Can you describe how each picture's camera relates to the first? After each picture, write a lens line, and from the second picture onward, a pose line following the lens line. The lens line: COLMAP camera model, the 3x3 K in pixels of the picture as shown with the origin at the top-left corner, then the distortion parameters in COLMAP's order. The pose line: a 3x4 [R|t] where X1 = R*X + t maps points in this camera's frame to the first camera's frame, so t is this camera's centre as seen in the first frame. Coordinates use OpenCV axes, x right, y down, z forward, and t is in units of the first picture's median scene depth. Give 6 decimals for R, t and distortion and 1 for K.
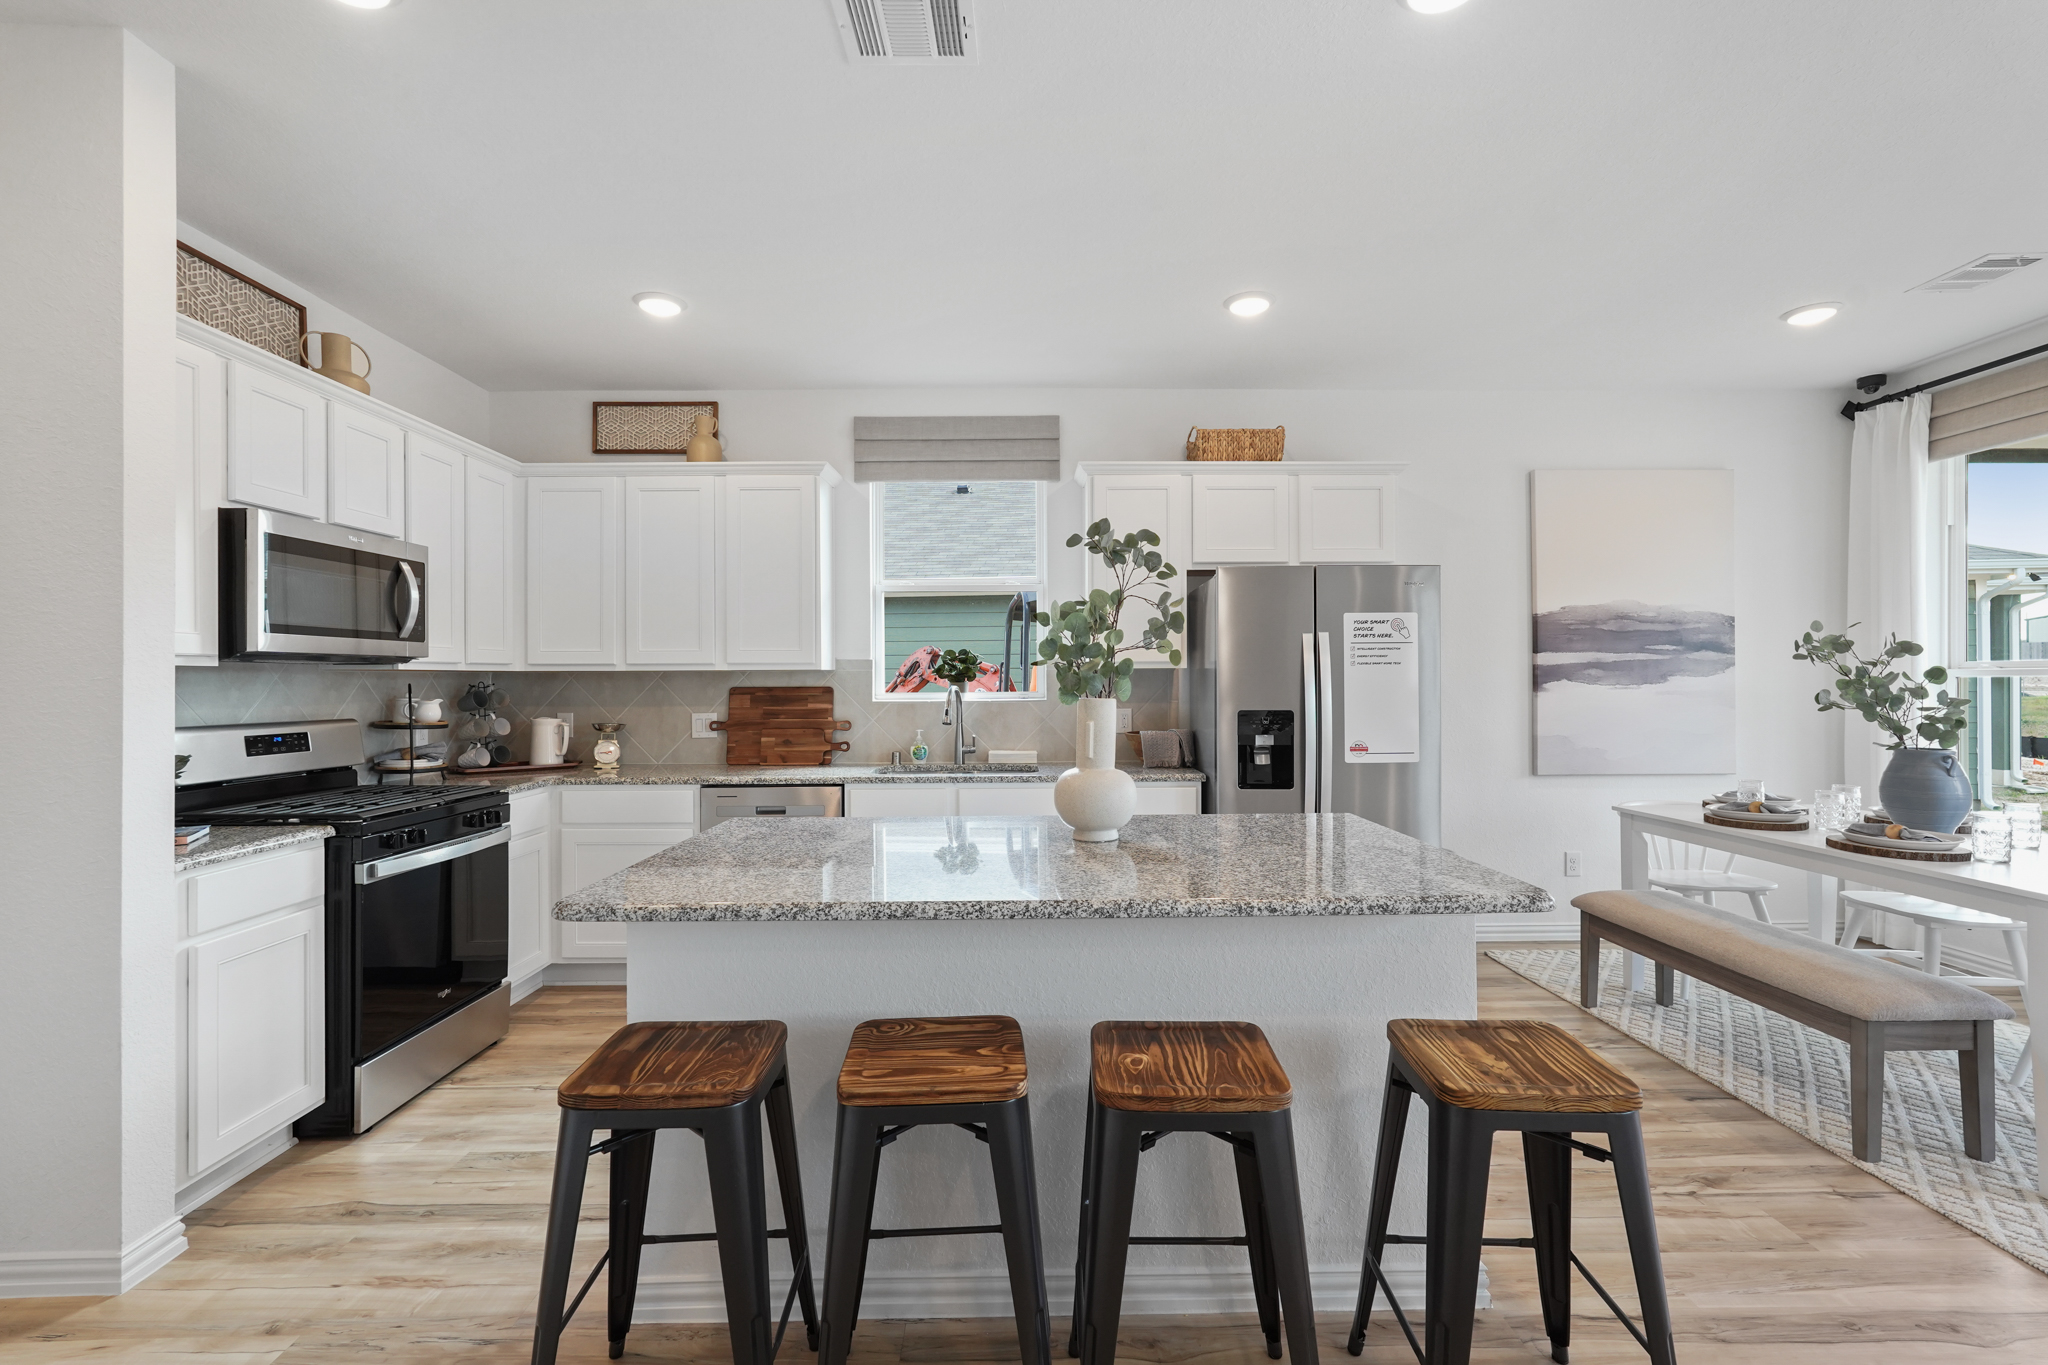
lens RADIAL K [[912.7, 0, 1024.0], [0, 912.7, 682.5], [0, 0, 1]] dist [0.001337, 0.001309]
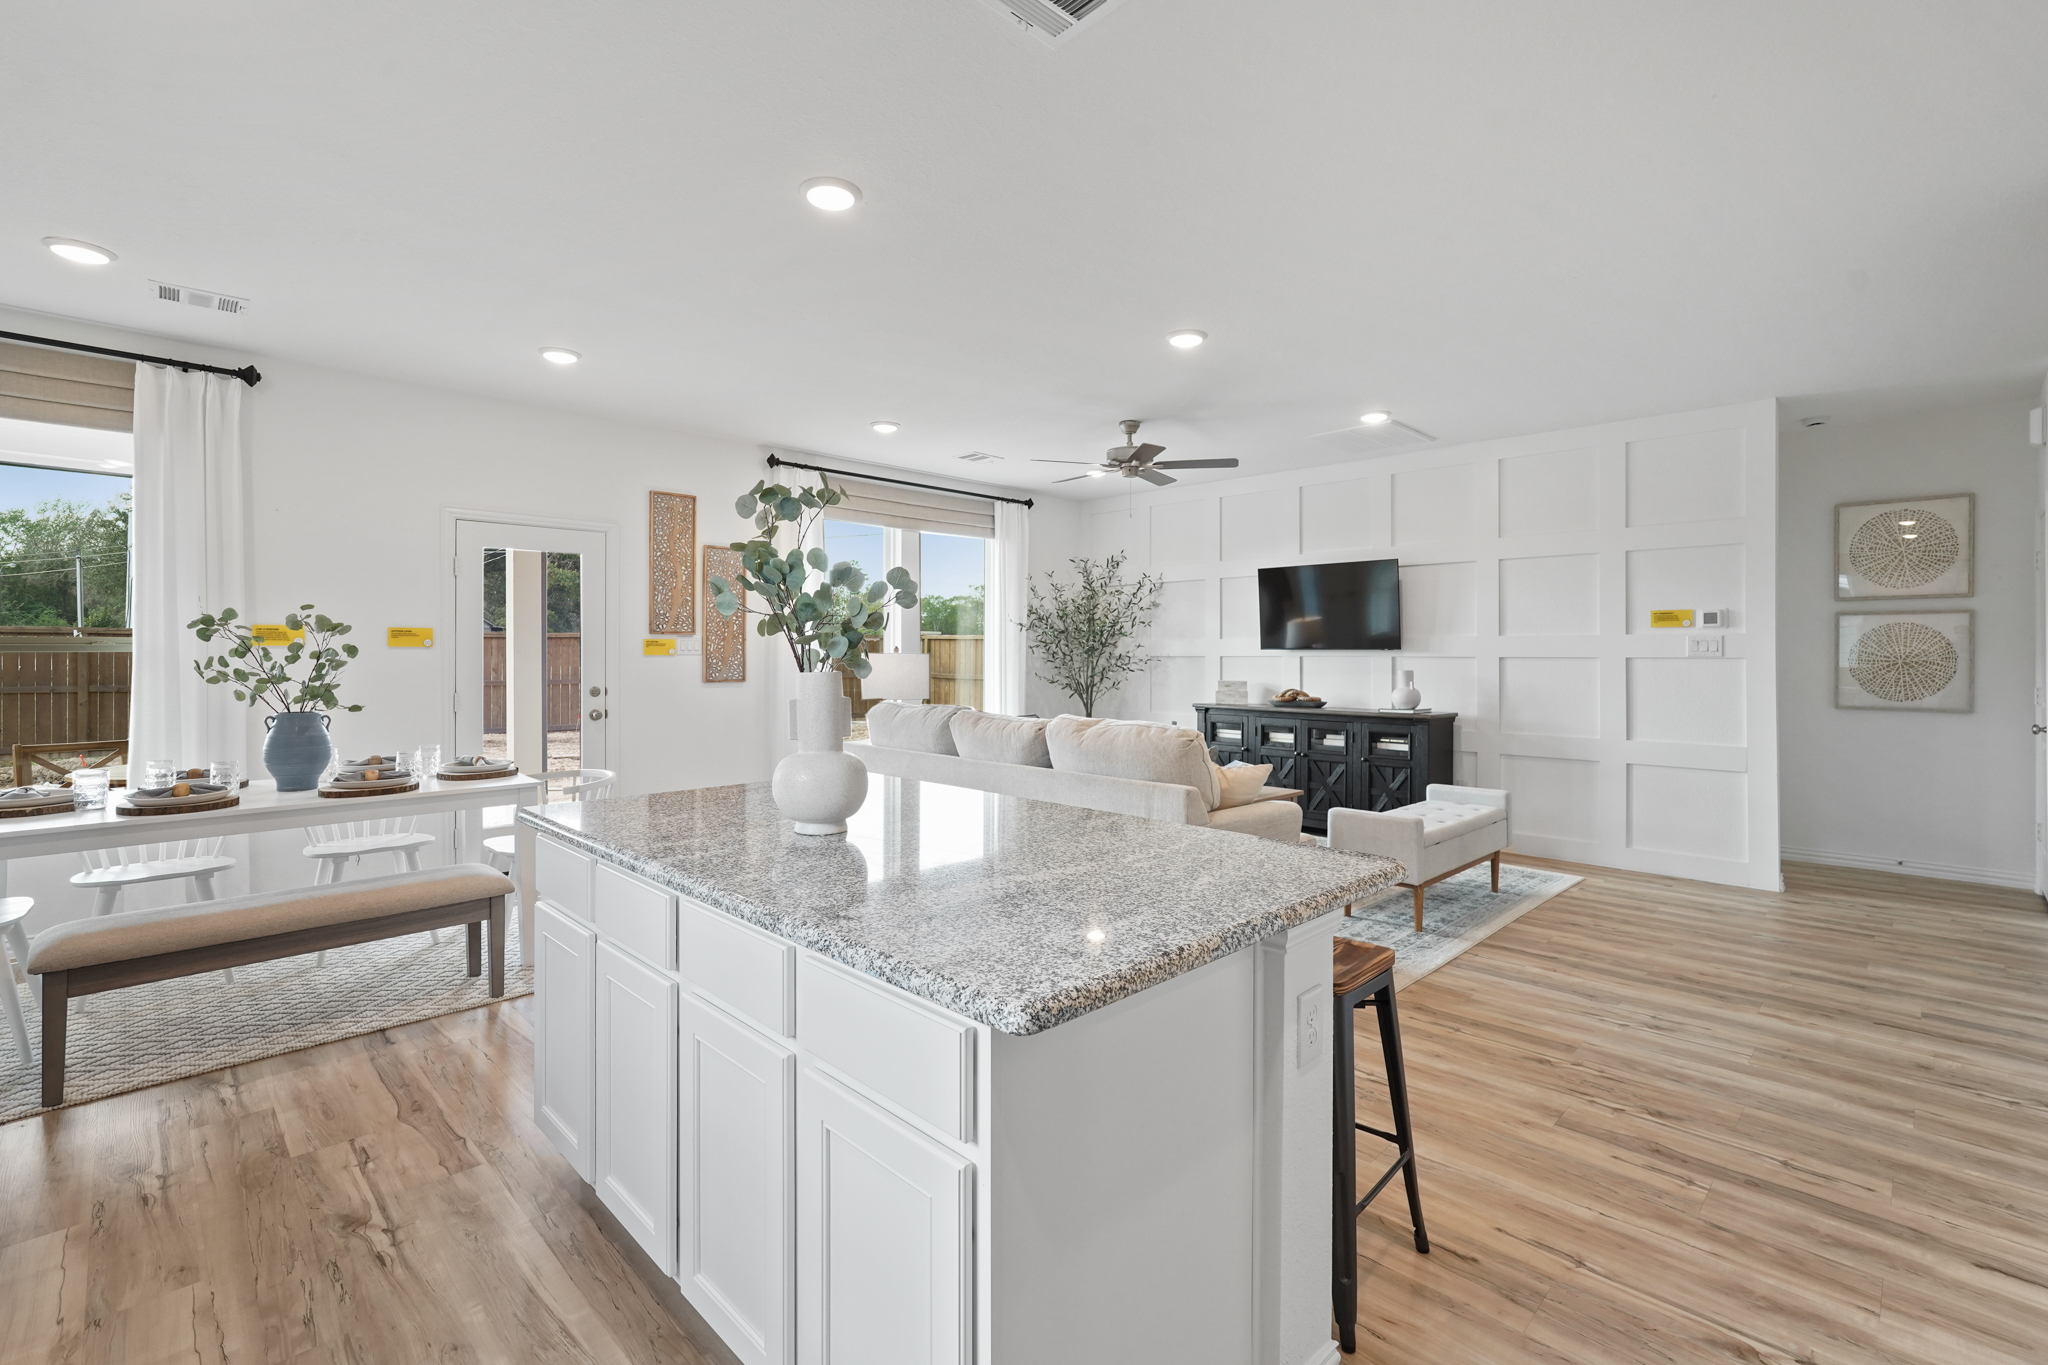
lens RADIAL K [[914.1, 0, 1033.4], [0, 914.1, 643.8], [0, 0, 1]] dist [-0.017963, 0.008849]
pose [[-0.691988, 0.011256, 0.721821, -0.441207], [0.002915, 0.999914, -0.012798, 0.000283], [-0.721903, -0.006751, -0.691961, 0.917712]]
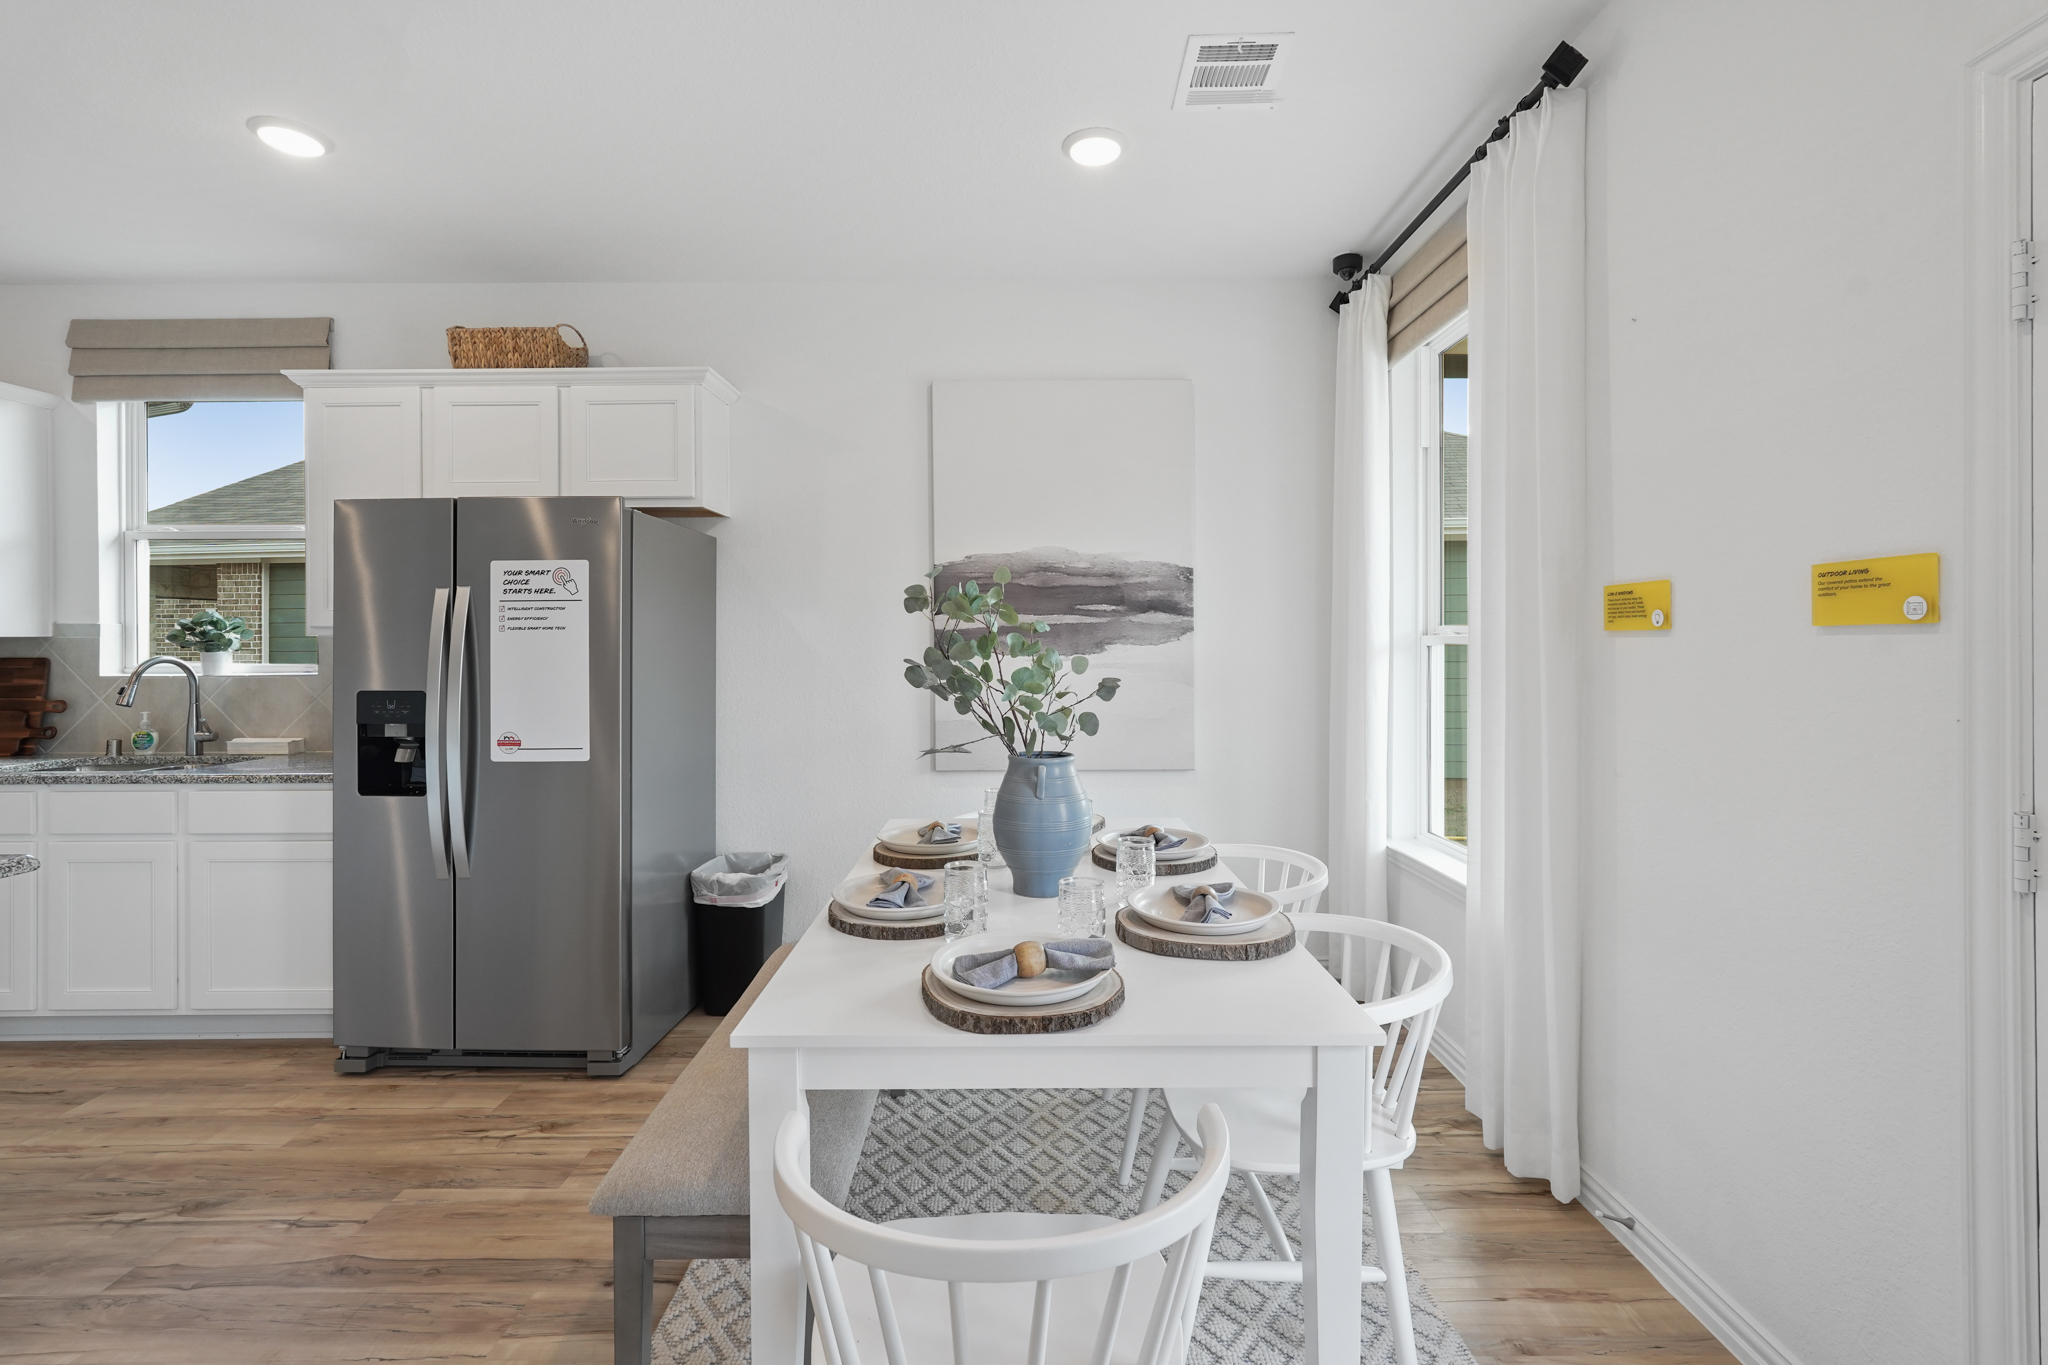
lens RADIAL K [[915.5, 0, 1027.9], [0, 915.5, 650.1], [0, 0, 1]] dist [-0.017686, 0.008119]
pose [[0.999892, -0.000170, -0.014699, 0.800172], [0.000216, 0.999995, 0.003129, -0.005416], [0.014699, -0.003132, 0.999887, 0.262335]]
